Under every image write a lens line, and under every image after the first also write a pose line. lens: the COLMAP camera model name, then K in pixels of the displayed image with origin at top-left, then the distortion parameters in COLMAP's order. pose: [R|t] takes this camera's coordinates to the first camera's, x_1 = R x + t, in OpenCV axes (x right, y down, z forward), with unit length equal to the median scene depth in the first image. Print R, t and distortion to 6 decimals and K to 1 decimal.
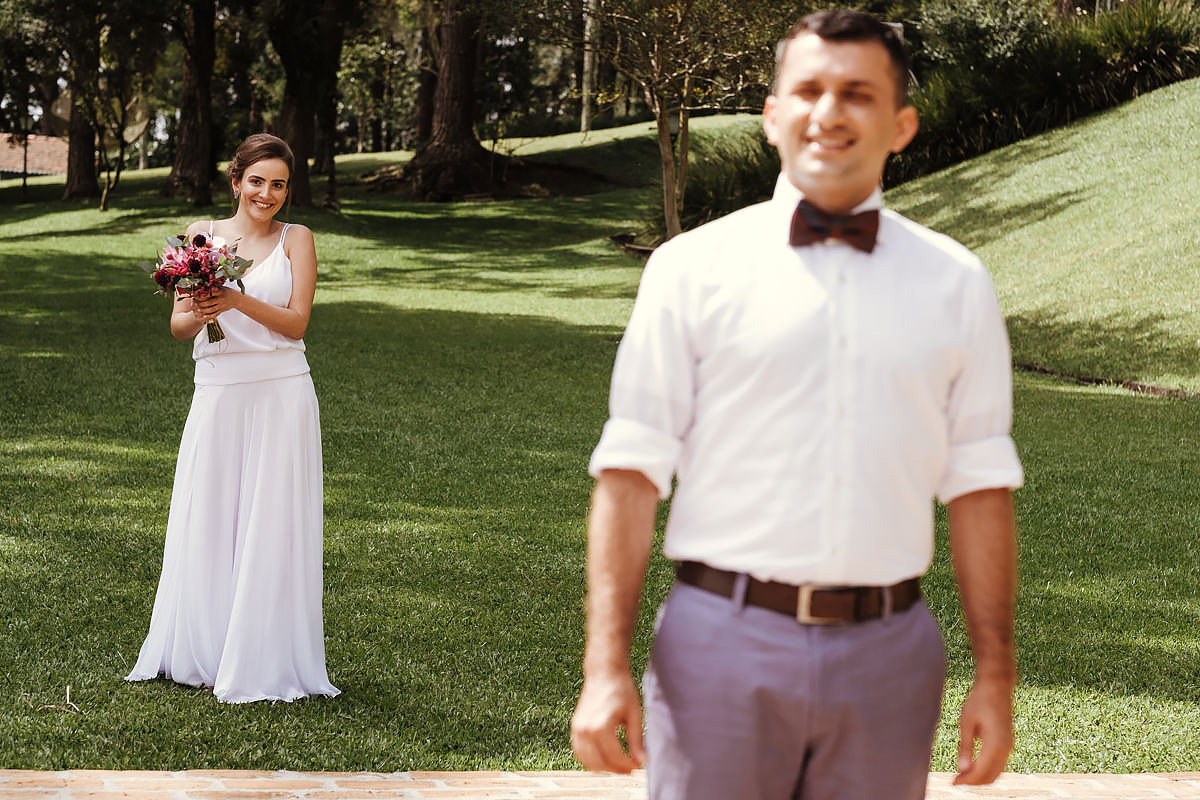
lens RADIAL K [[2876.6, 0, 600.8], [0, 2876.6, 399.9], [0, 0, 1]] dist [-0.028755, 0.000000]
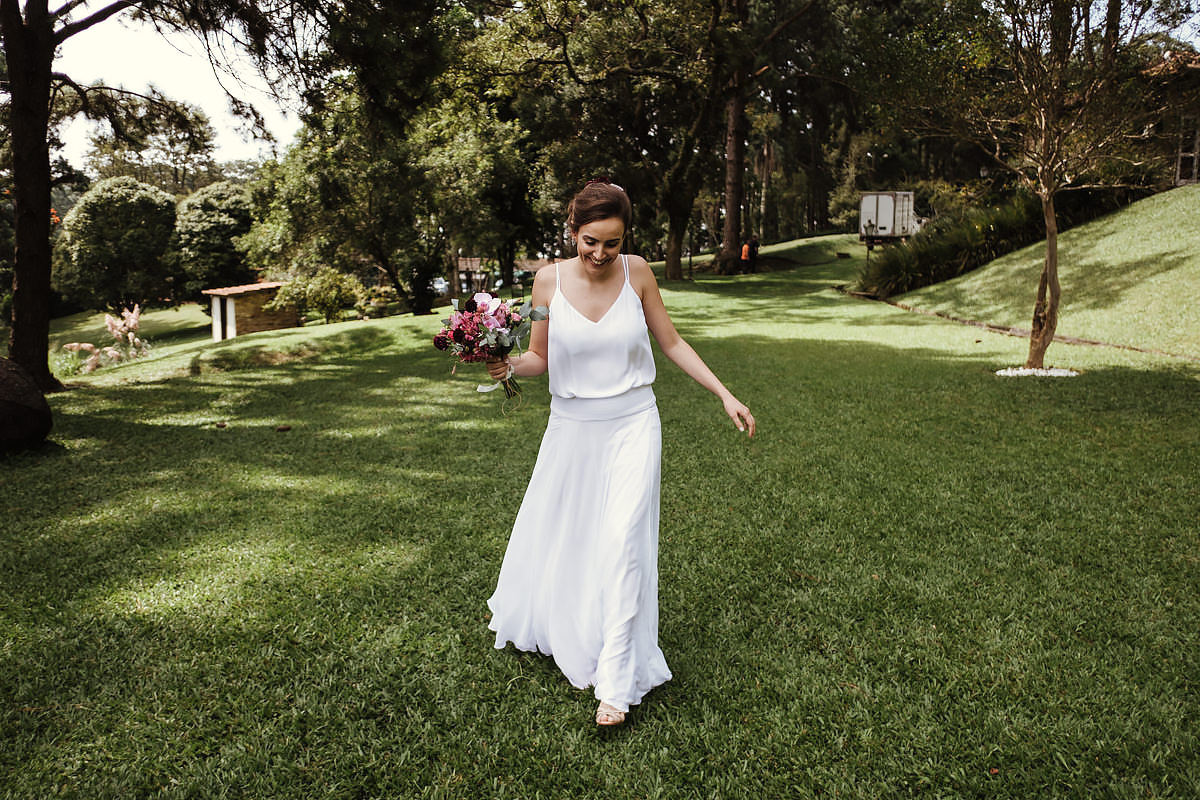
lens RADIAL K [[971.3, 0, 599.1], [0, 971.3, 400.2], [0, 0, 1]] dist [-0.056966, -0.007374]
pose [[0.987369, -0.027568, -0.156022, -0.056619], [0.036477, 0.997845, 0.054533, -0.020554], [0.154183, -0.059535, 0.986247, 0.283841]]
